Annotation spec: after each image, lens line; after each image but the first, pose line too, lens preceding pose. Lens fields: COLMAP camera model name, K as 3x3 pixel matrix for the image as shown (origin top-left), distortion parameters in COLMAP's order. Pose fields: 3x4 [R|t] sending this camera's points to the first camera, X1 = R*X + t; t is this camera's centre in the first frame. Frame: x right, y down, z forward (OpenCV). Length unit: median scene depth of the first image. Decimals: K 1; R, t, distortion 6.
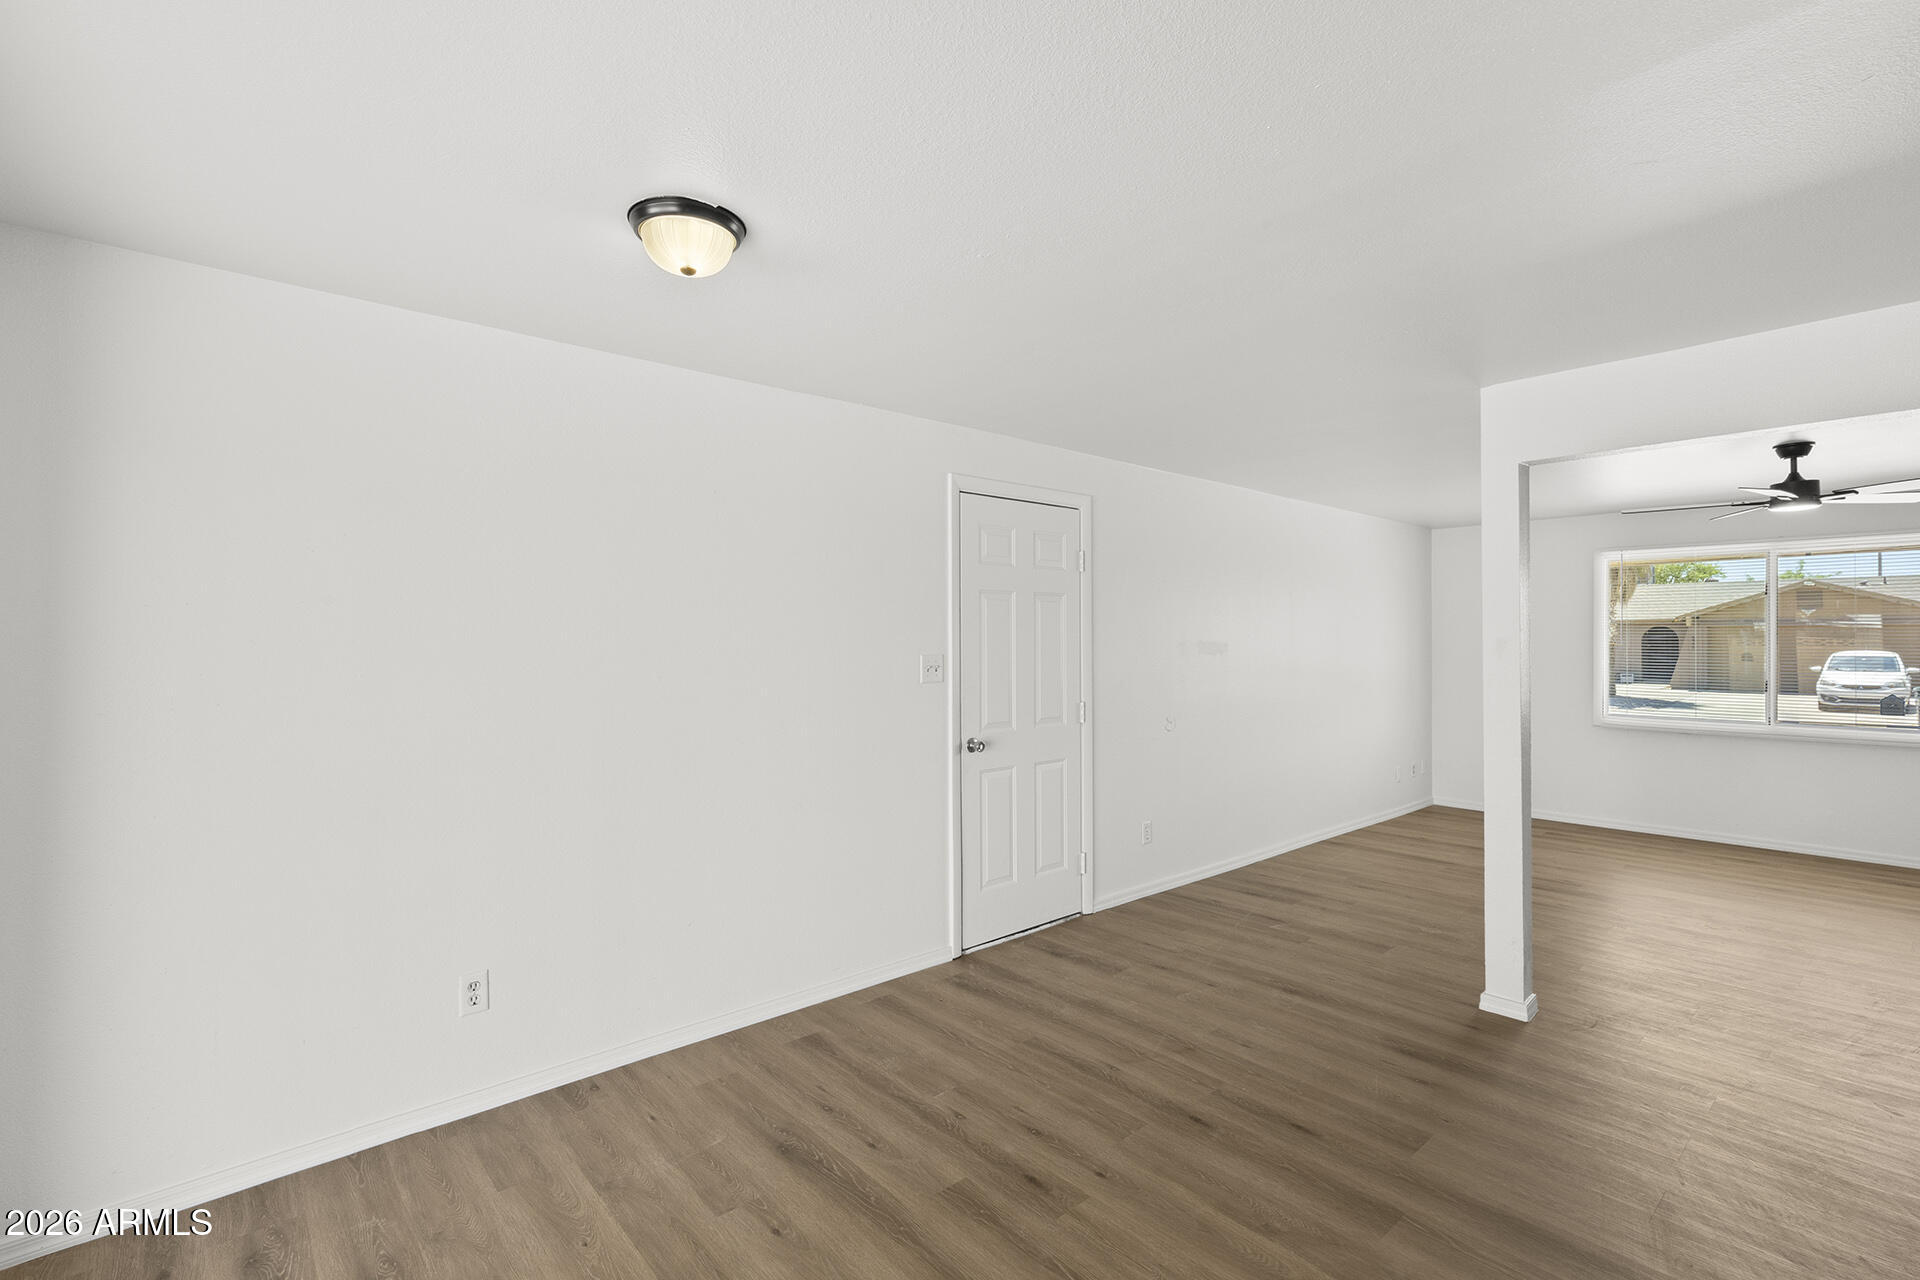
lens RADIAL K [[862.4, 0, 954.4], [0, 862.4, 646.9], [0, 0, 1]] dist [0.008480, -0.000347]
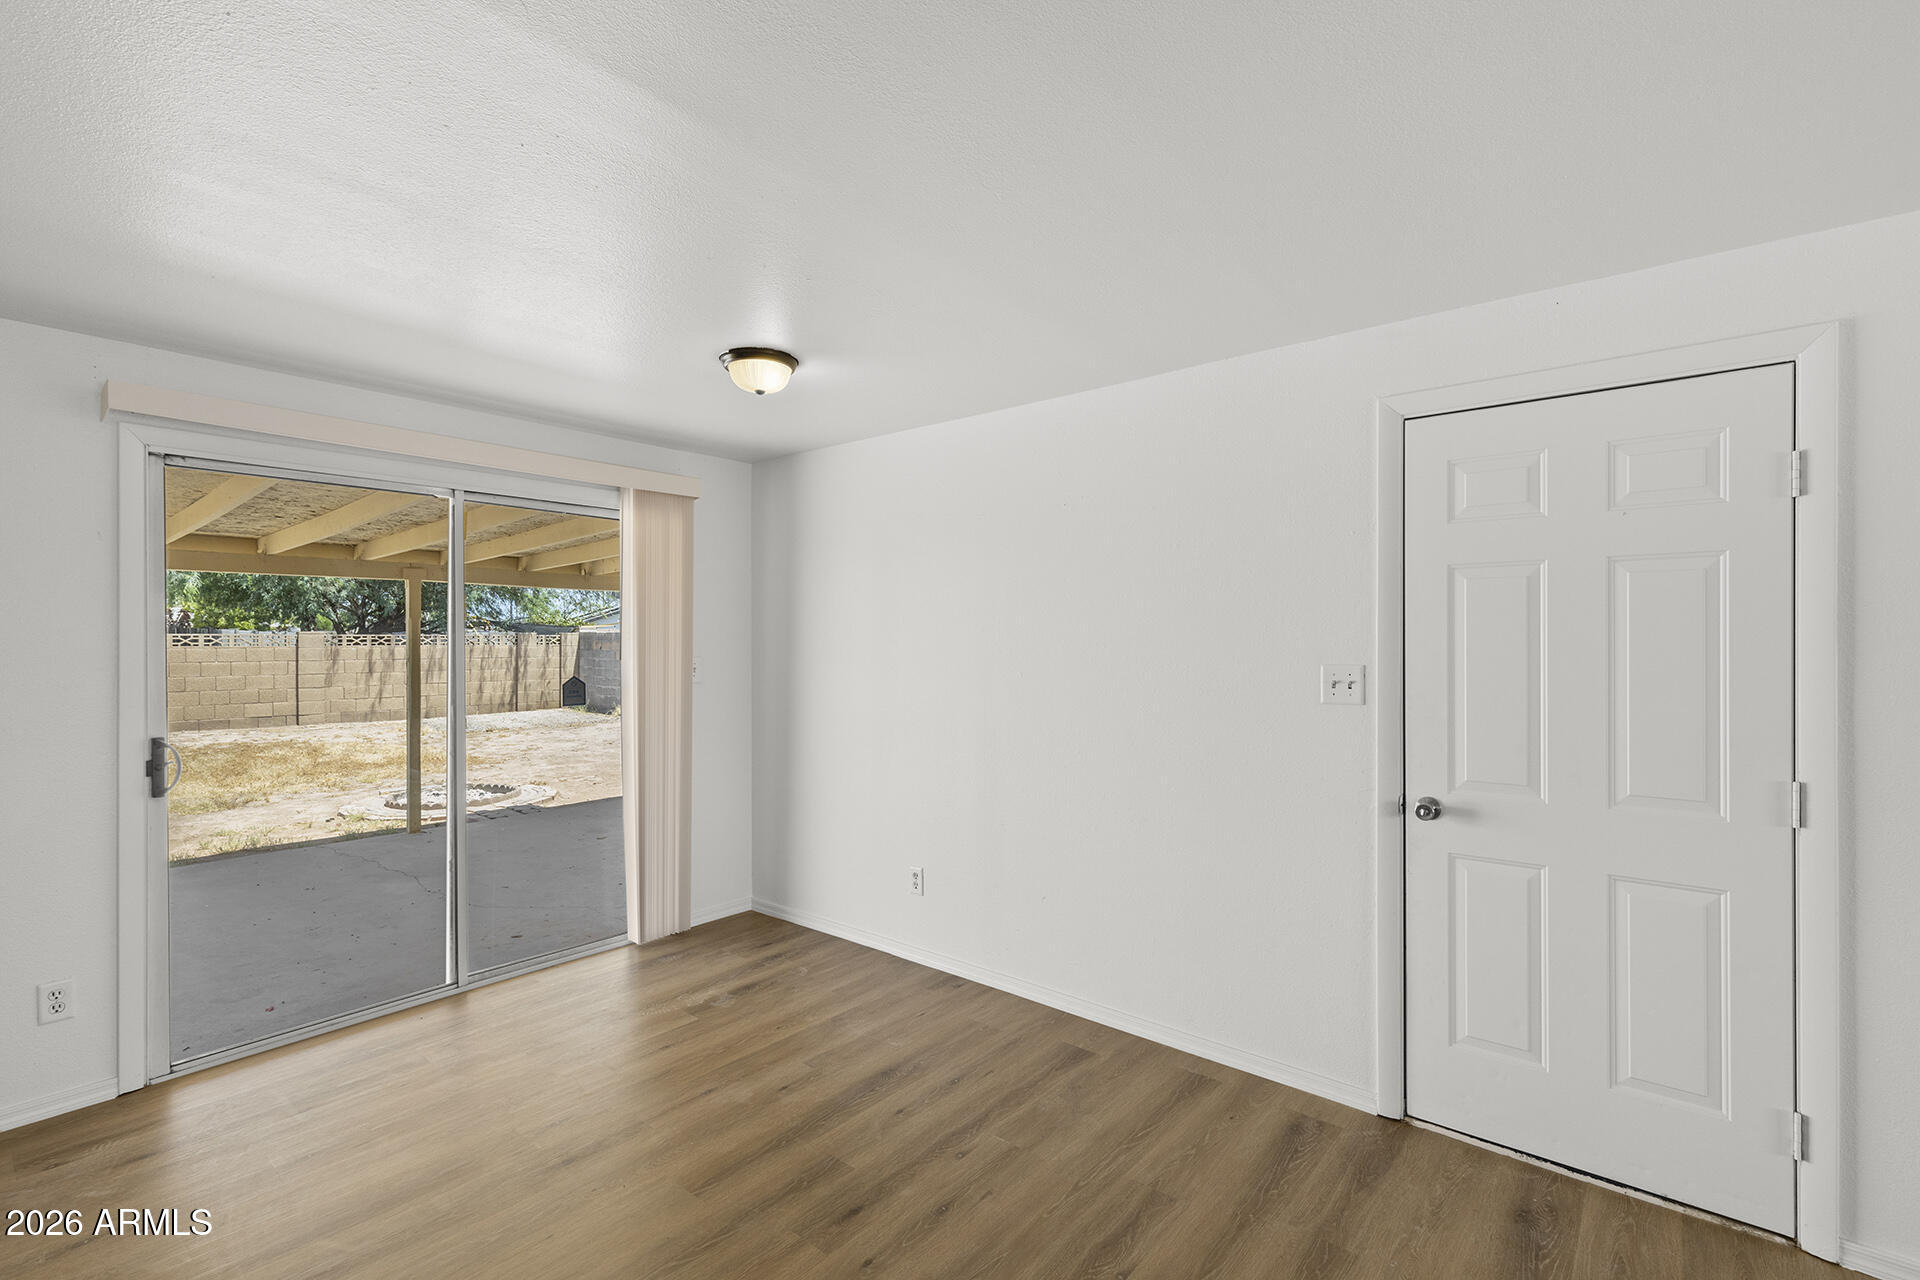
lens RADIAL K [[862.4, 0, 954.4], [0, 862.4, 646.9], [0, 0, 1]] dist [0.008480, -0.000347]
pose [[0.158958, 0.012892, -0.987201, 0.745791], [-0.006275, 0.999908, 0.012048, -0.014589], [0.987265, 0.004279, 0.159024, 0.681853]]
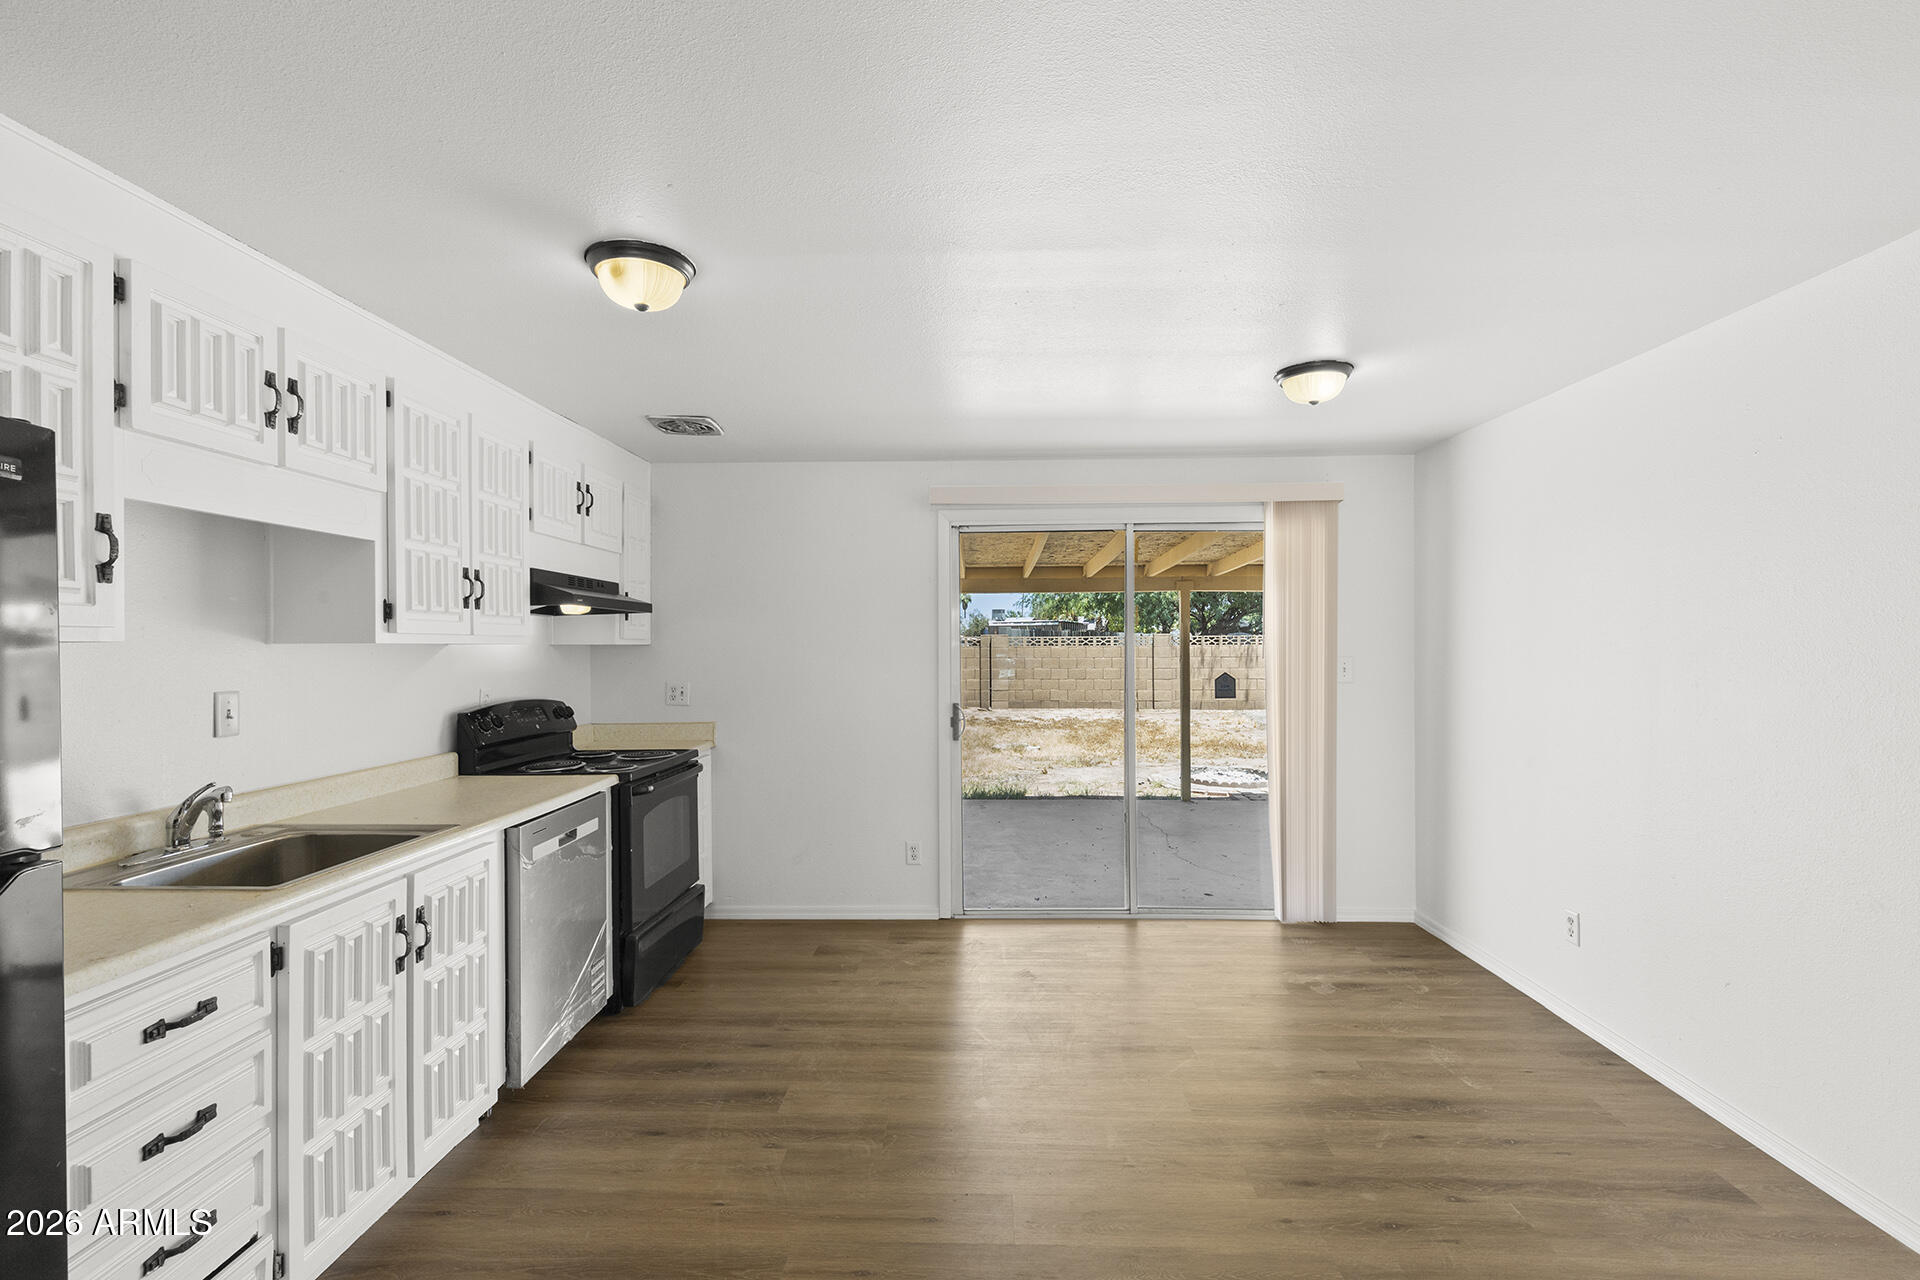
lens RADIAL K [[876.6, 0, 954.4], [0, 876.6, 646.5], [0, 0, 1]] dist [0.008443, -0.000635]
pose [[-0.682268, 0.012913, -0.730988, 0.793585], [0.005000, 0.999903, 0.012997, -0.017761], [0.731085, 0.005212, -0.682267, 0.997795]]
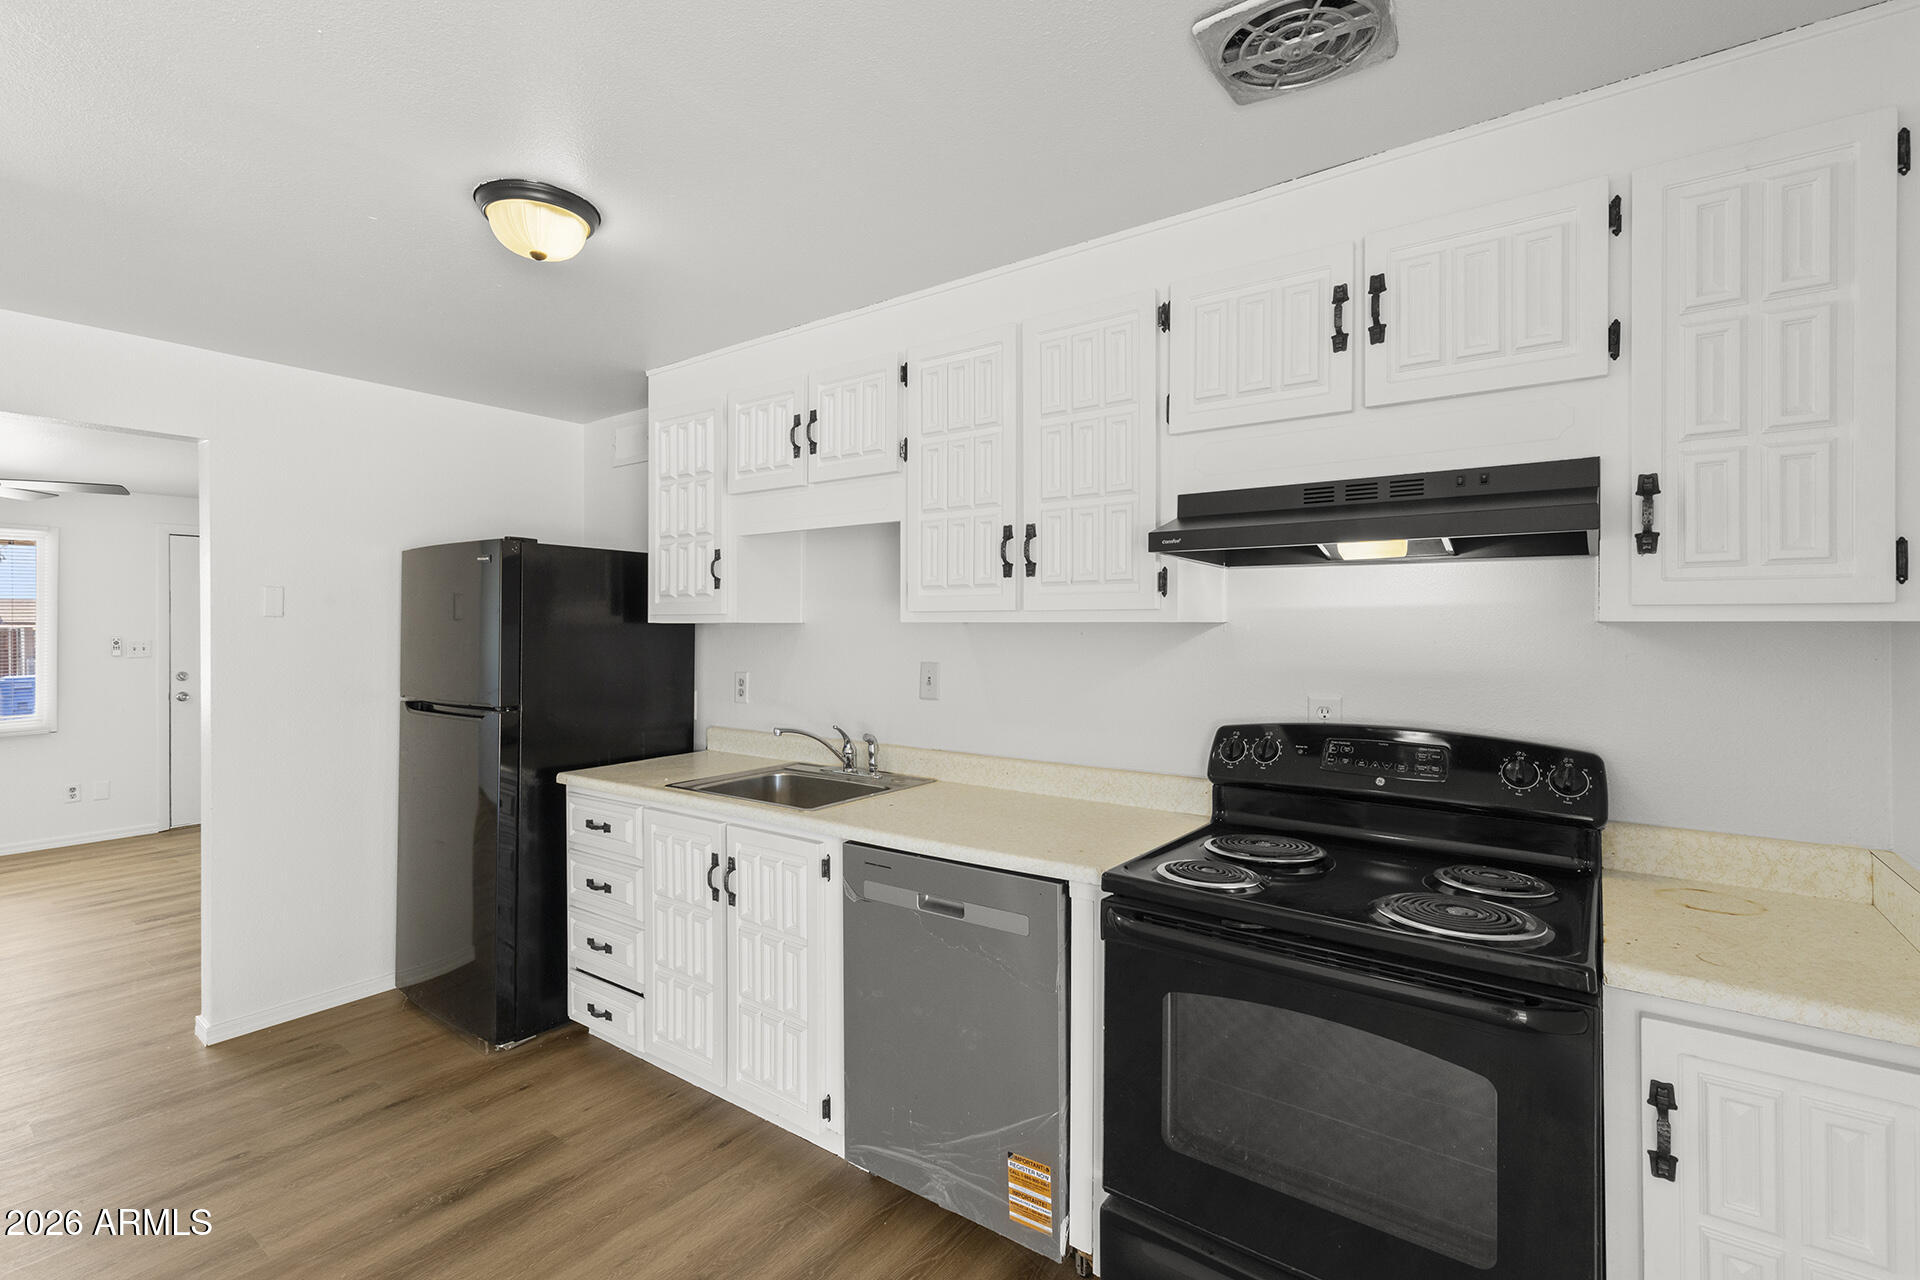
lens RADIAL K [[862.1, 0, 957.8], [0, 862.1, 622.9], [0, 0, 1]] dist [0.004131, -0.000129]
pose [[-0.222280, 0.011387, 0.974916, -0.225639], [0.009779, 0.999908, -0.009449, -0.004272], [-0.974934, 0.007434, -0.222371, 0.183857]]
